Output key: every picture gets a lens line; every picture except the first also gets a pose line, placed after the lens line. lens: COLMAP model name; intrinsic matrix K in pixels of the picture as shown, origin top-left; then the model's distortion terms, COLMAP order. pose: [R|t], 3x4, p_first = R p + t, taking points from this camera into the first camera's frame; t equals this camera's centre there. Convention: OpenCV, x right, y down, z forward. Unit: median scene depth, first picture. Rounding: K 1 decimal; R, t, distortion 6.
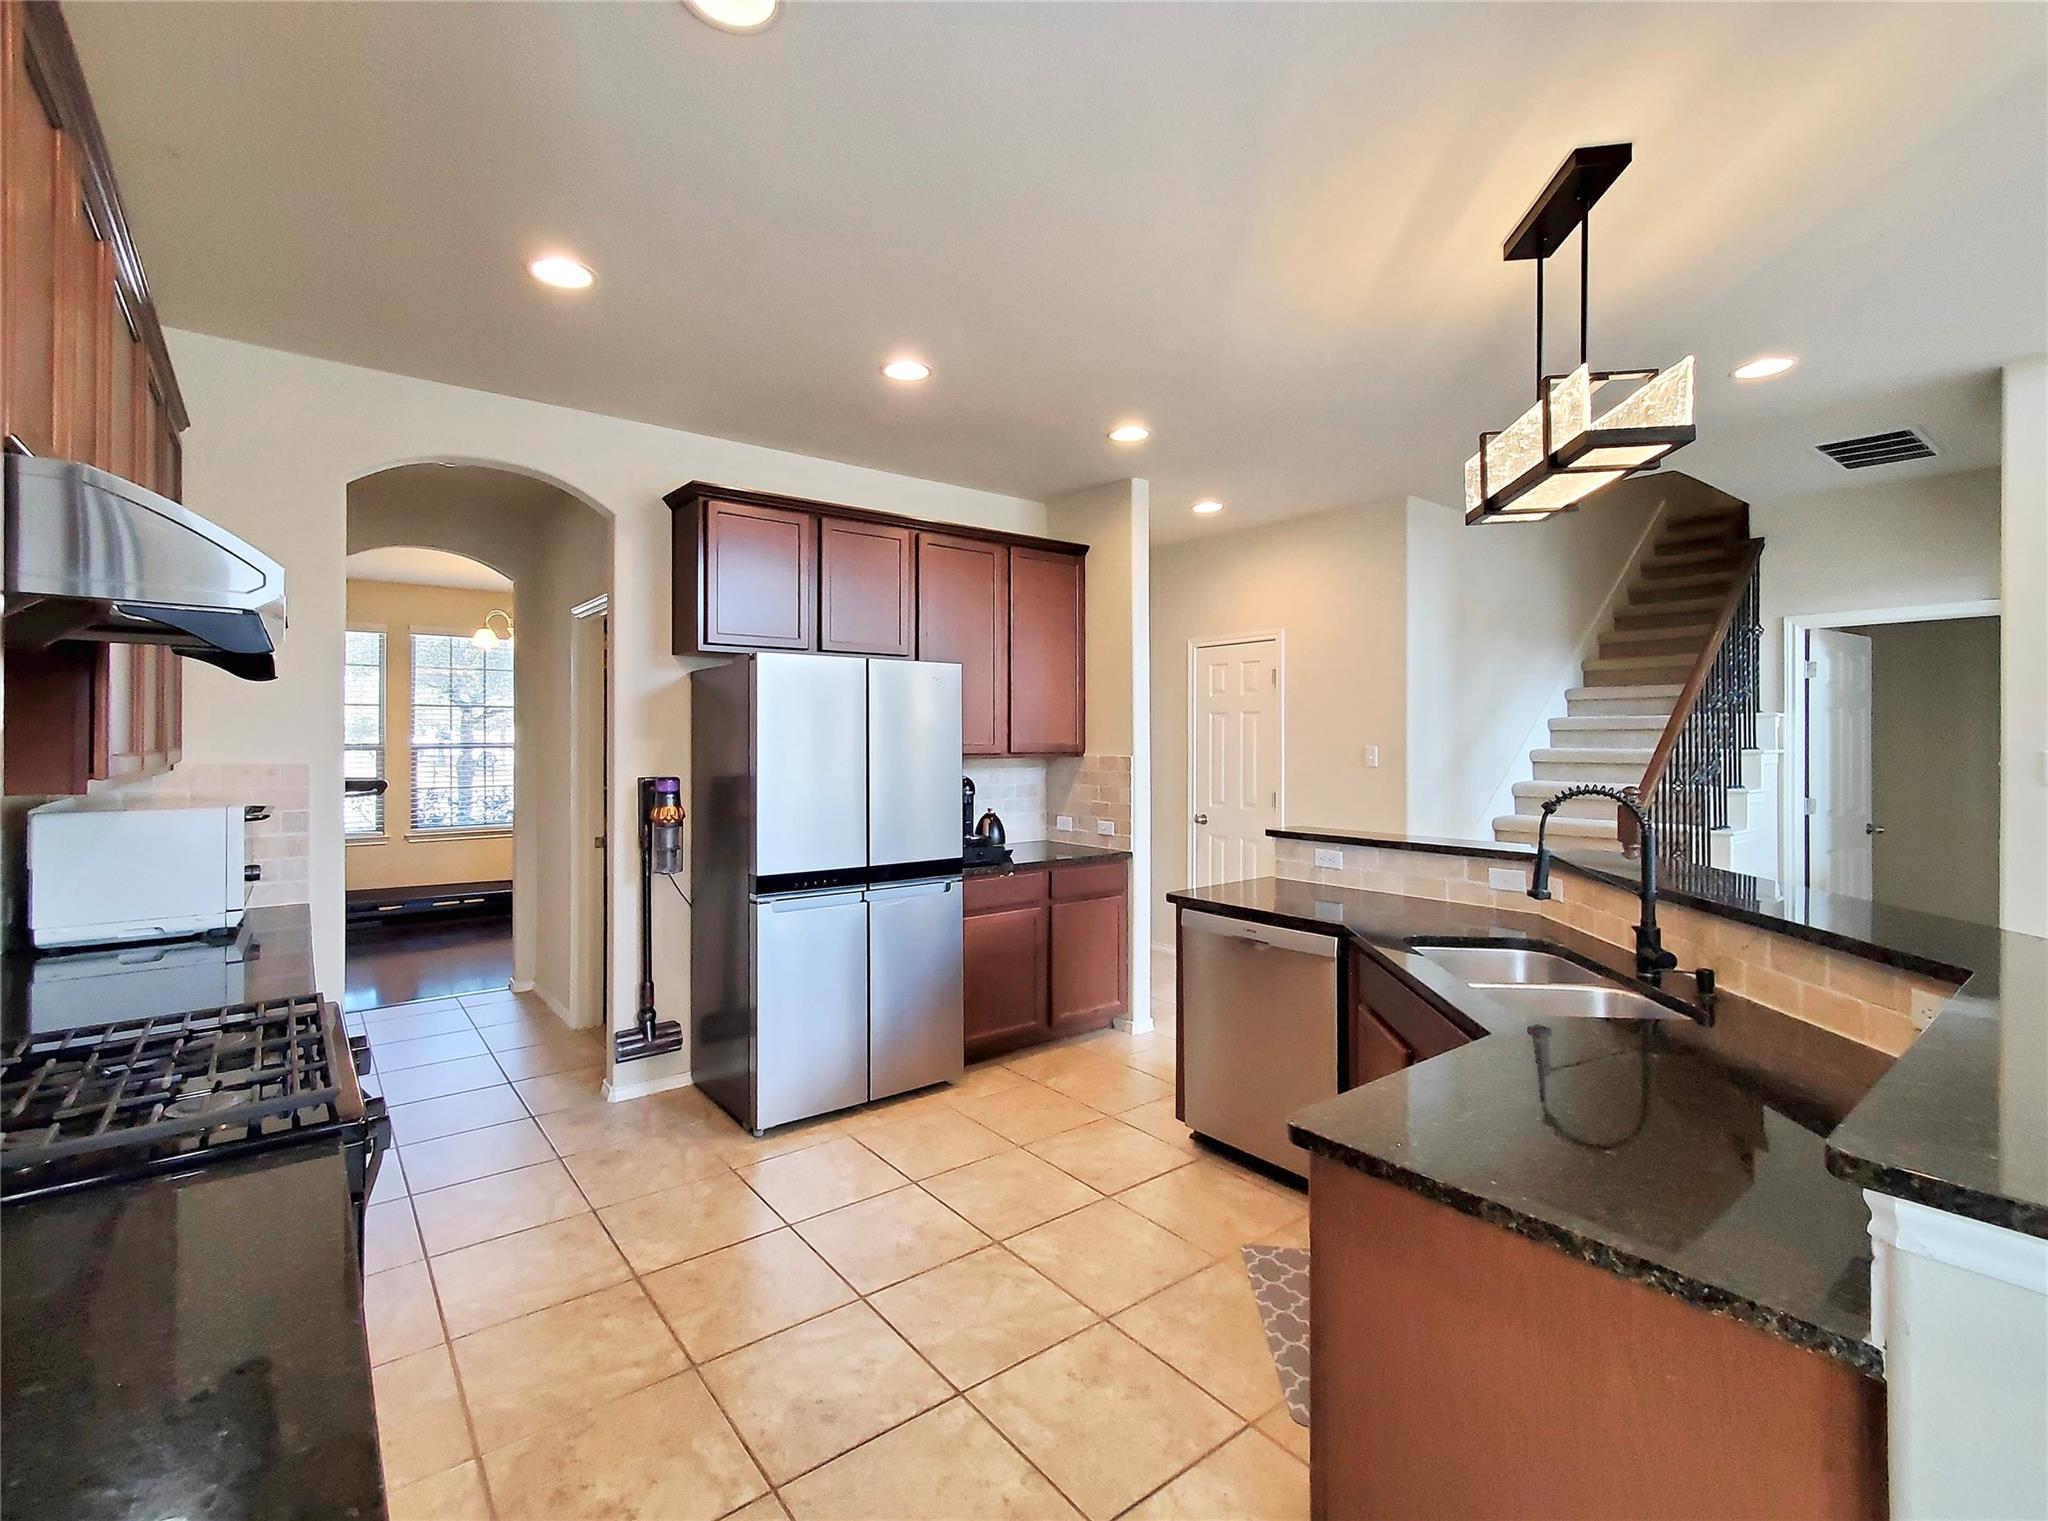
lens RADIAL K [[937.3, 0, 983.6], [0, 937.3, 749.8], [0, 0, 1]] dist [0.000027, 0.000005]
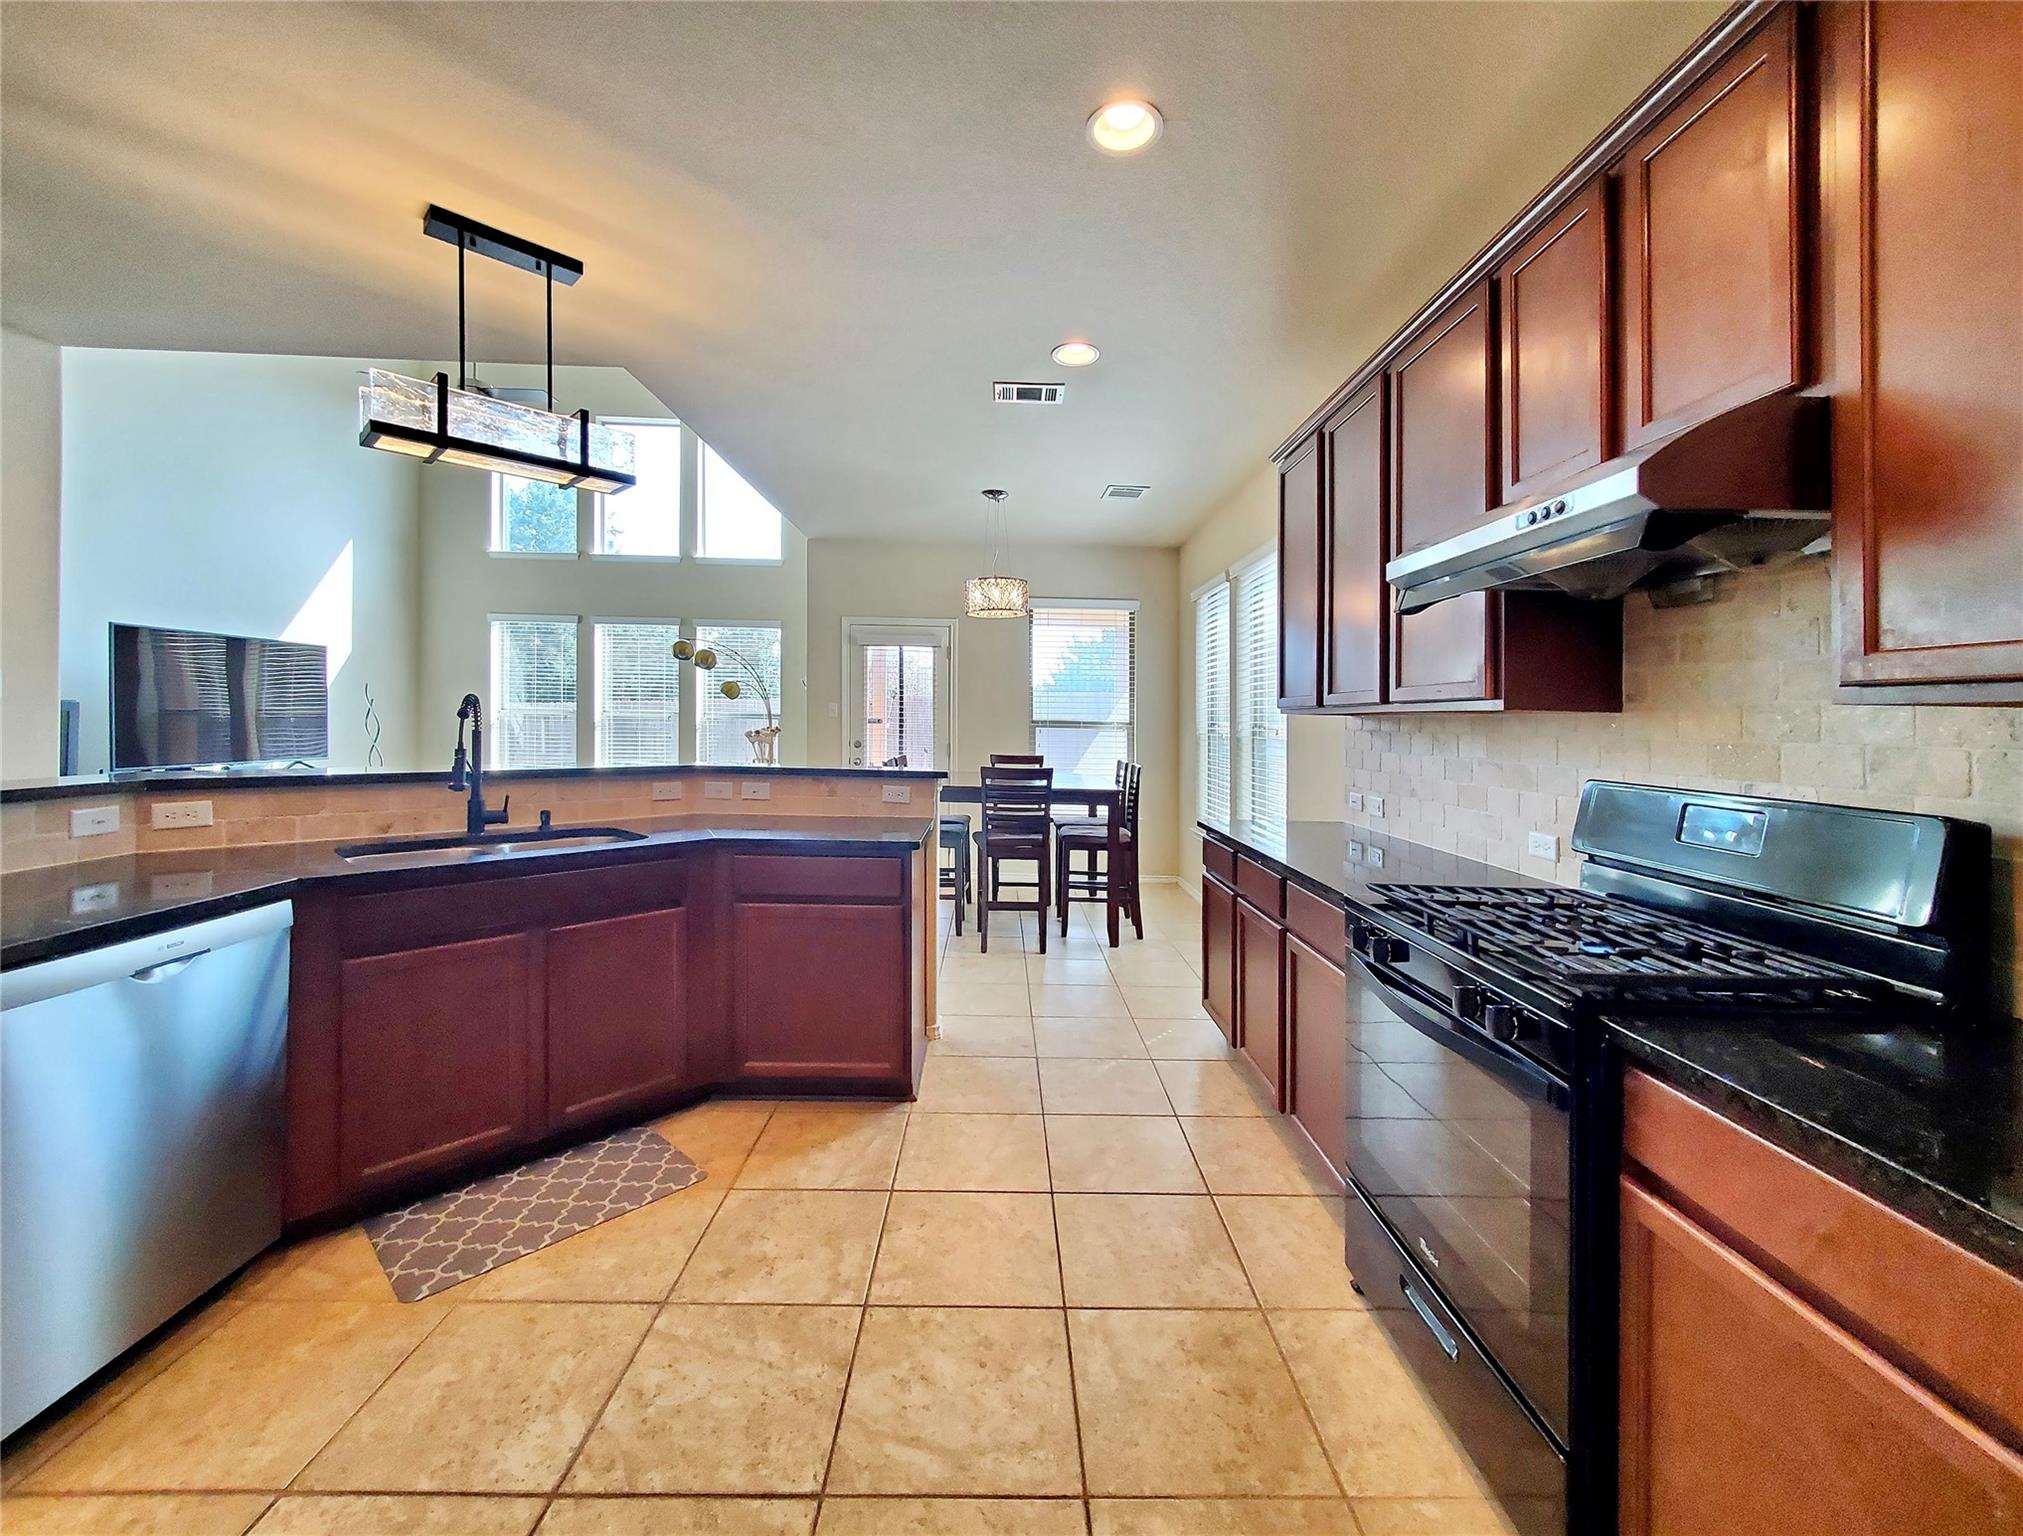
lens RADIAL K [[829.9, 0, 1009.0], [0, 829.9, 707.0], [0, 0, 1]] dist [0.000275, 0.000045]
pose [[-0.815078, -0.007453, 0.579303, -0.619906], [-0.016037, 0.999824, -0.009700, 0.052839], [-0.579129, -0.017197, -0.815054, 1.550073]]
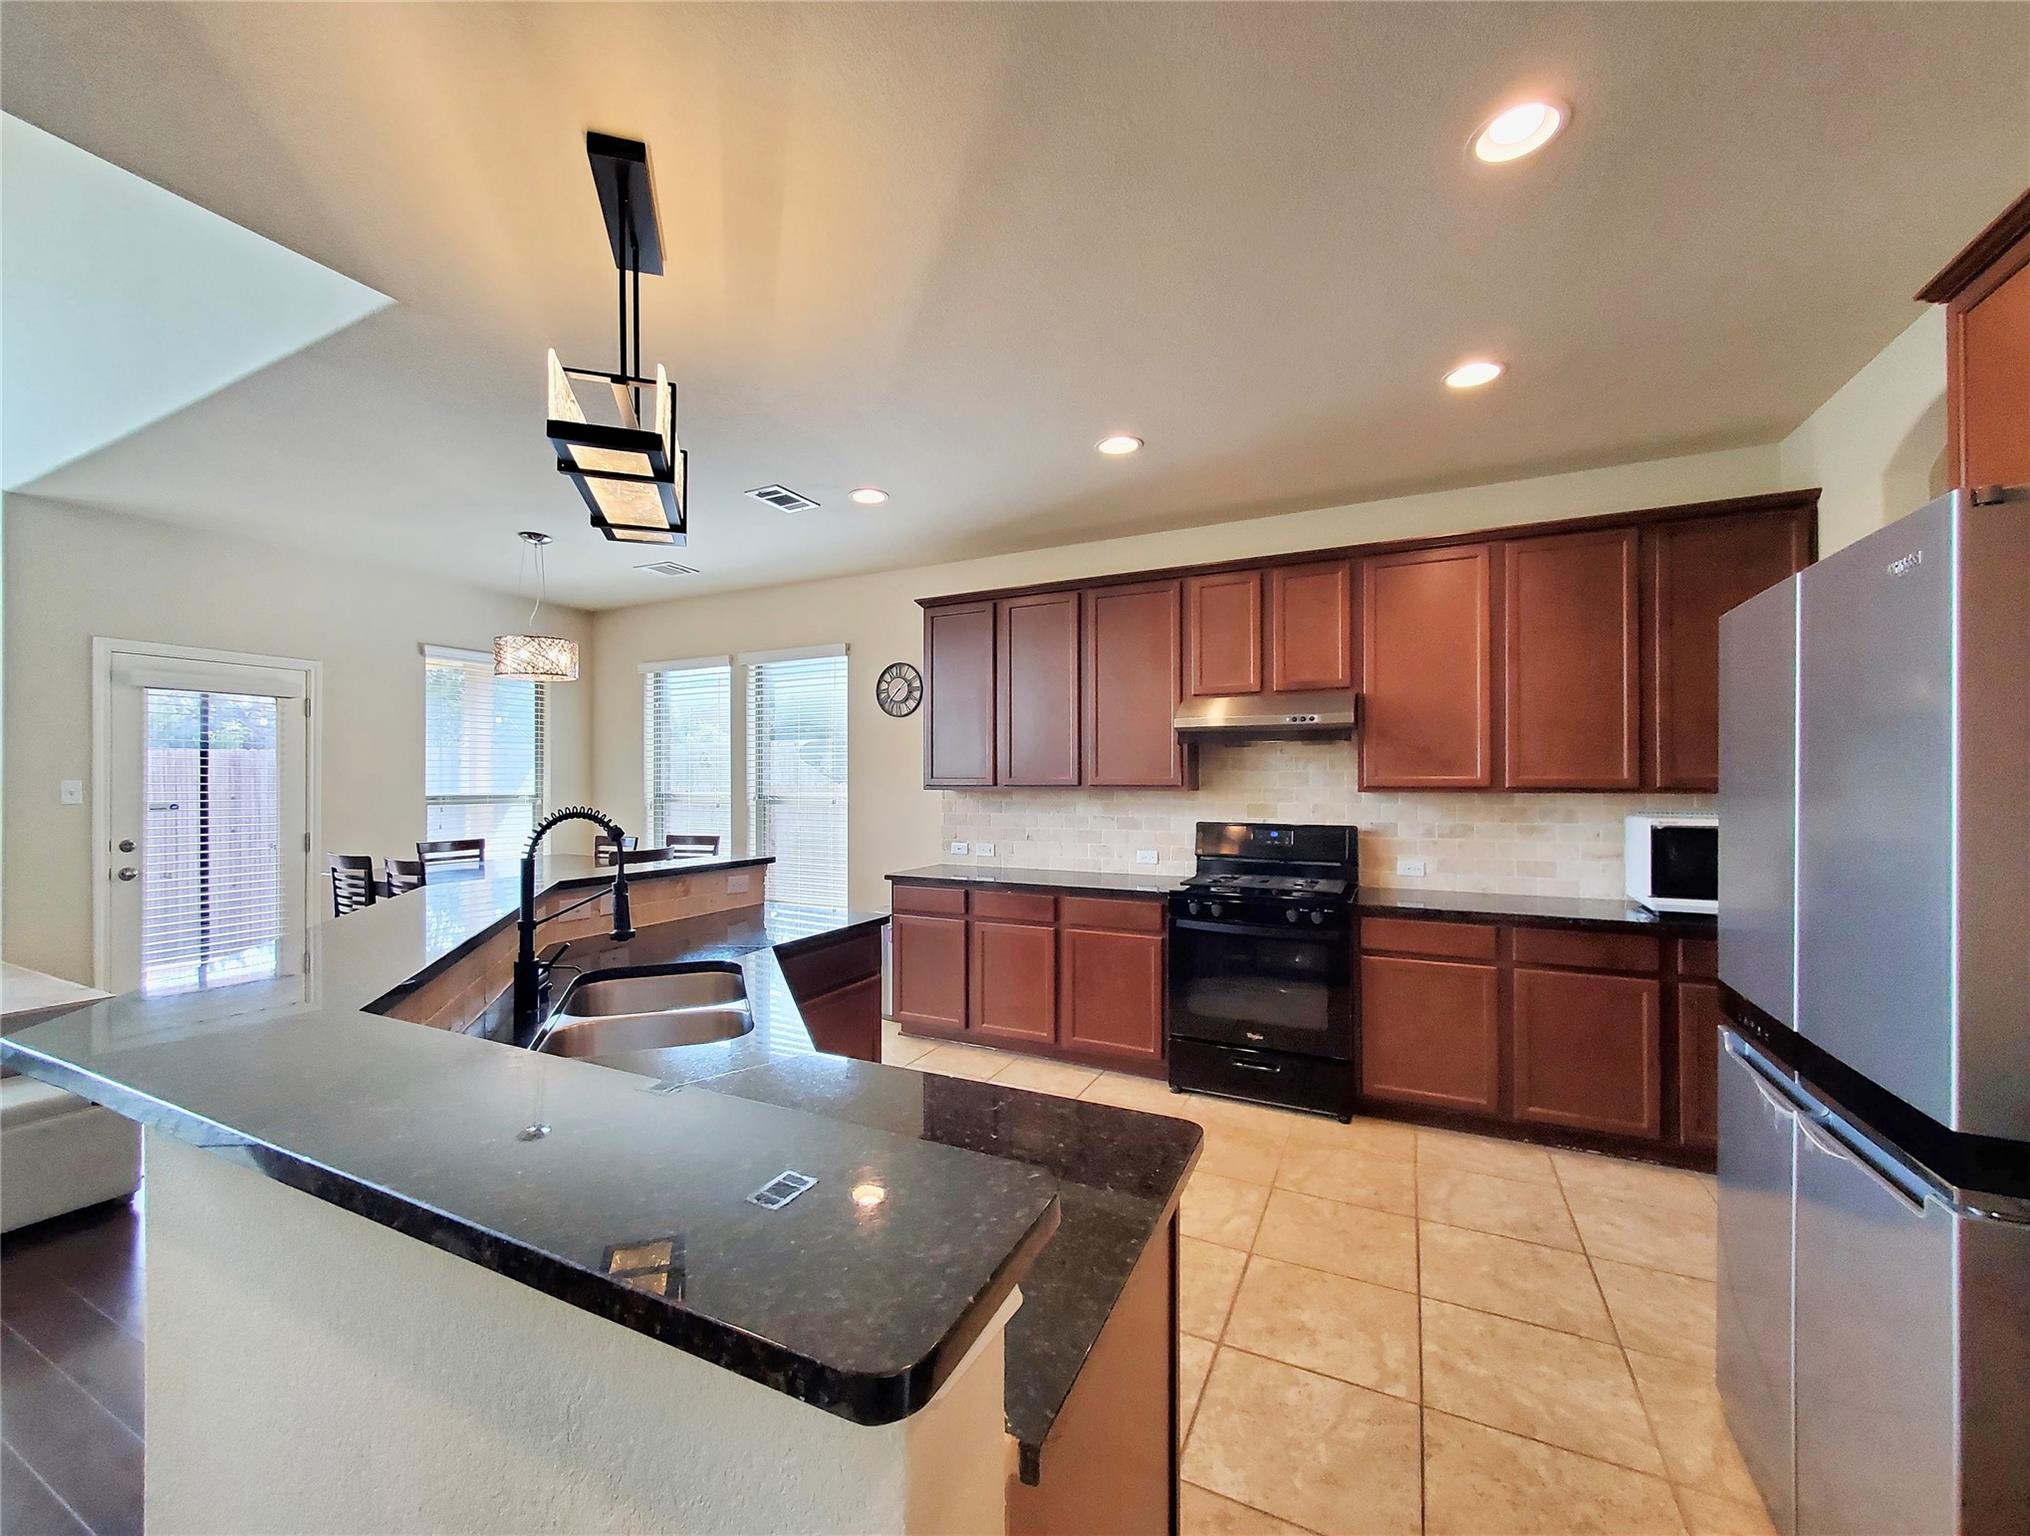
lens RADIAL K [[809.7, 0, 1010.6], [0, 809.7, 748.9], [0, 0, 1]] dist [-0.001338, -0.000046]
pose [[-0.890782, -0.017239, -0.454103, 0.651397], [-0.002210, 0.999433, -0.033606, 0.005472], [0.454425, -0.028932, -0.890315, 1.953013]]
